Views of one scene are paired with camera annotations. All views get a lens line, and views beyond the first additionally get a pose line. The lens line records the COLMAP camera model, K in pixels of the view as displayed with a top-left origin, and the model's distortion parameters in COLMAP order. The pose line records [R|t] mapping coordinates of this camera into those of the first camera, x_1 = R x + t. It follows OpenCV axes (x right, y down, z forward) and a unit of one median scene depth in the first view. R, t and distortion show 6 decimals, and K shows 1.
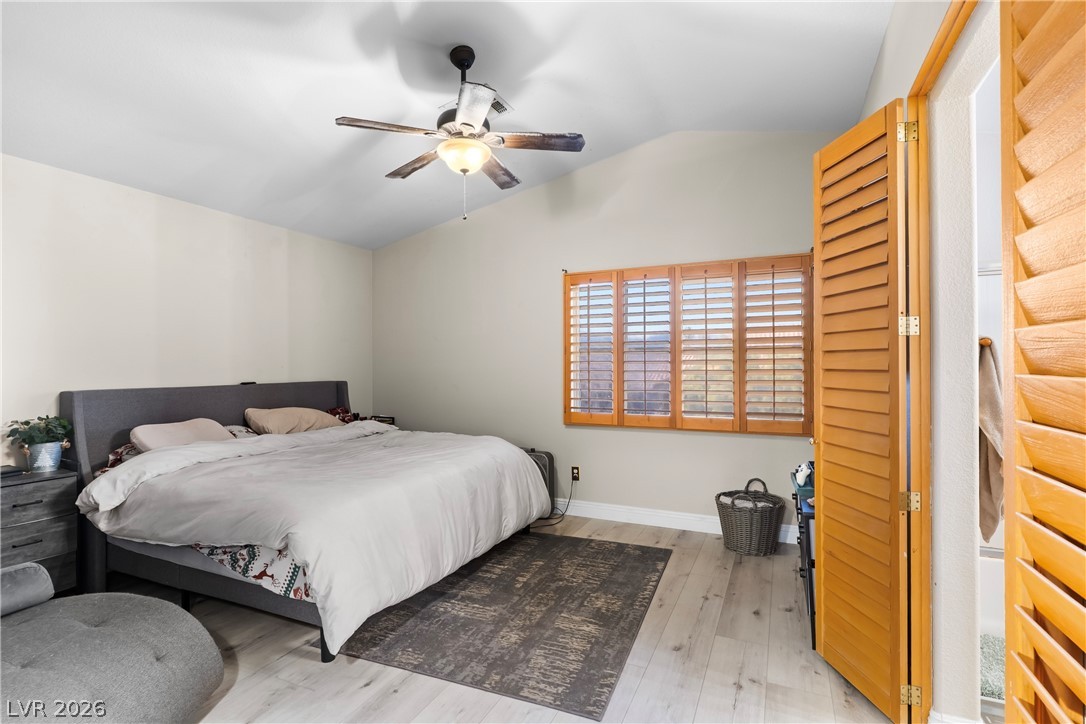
lens RADIAL K [[511.6, 0, 543.0], [0, 511.6, 362.0], [0, 0, 1]] dist [0.001313, 0.000156]
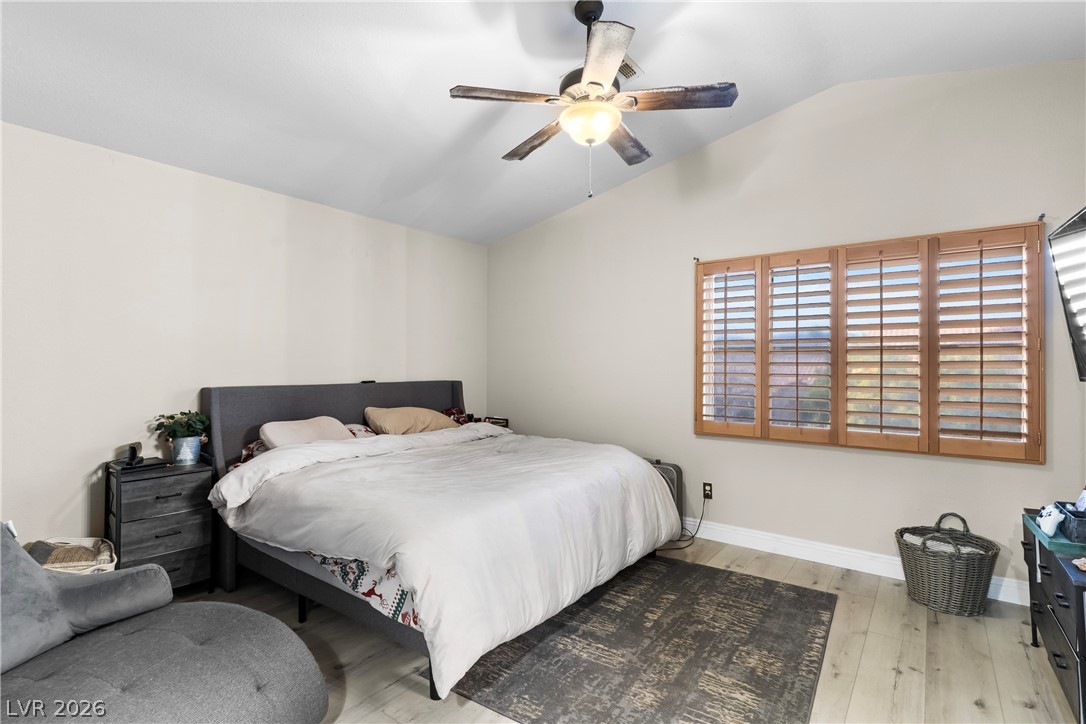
lens RADIAL K [[511.6, 0, 543.0], [0, 511.6, 362.0], [0, 0, 1]] dist [0.001313, 0.000156]
pose [[0.977562, 0.007038, -0.210530, -0.042648], [-0.007201, 0.999974, -0.000009, 0.000144], [0.210524, 0.001525, 0.977587, 0.125832]]
